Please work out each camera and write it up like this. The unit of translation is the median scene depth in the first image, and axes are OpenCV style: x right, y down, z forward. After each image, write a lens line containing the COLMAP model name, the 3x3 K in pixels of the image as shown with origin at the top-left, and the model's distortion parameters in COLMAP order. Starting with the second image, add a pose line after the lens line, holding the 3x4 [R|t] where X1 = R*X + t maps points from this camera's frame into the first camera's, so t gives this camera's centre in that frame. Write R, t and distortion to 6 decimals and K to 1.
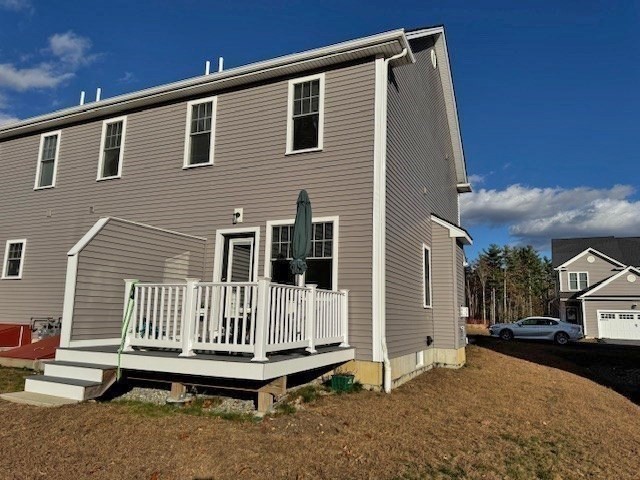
lens RADIAL K [[448.9, 0, 320.5], [0, 448.9, 238.4], [0, 0, 1]] dist [0.005452, -0.002073]
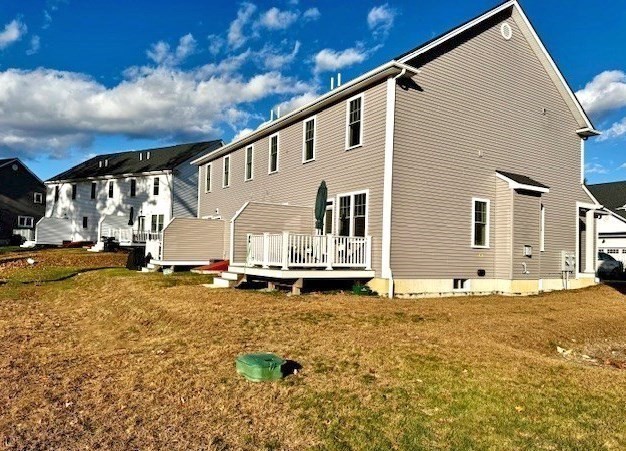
lens RADIAL K [[429.8, 0, 314.2], [0, 429.8, 228.1], [0, 0, 1]] dist [-0.001927, 0.000034]
pose [[0.837046, -0.036120, -0.545939, 0.655056], [0.083078, 0.994639, 0.061570, -0.019077], [0.540788, -0.096893, 0.835560, -0.347388]]
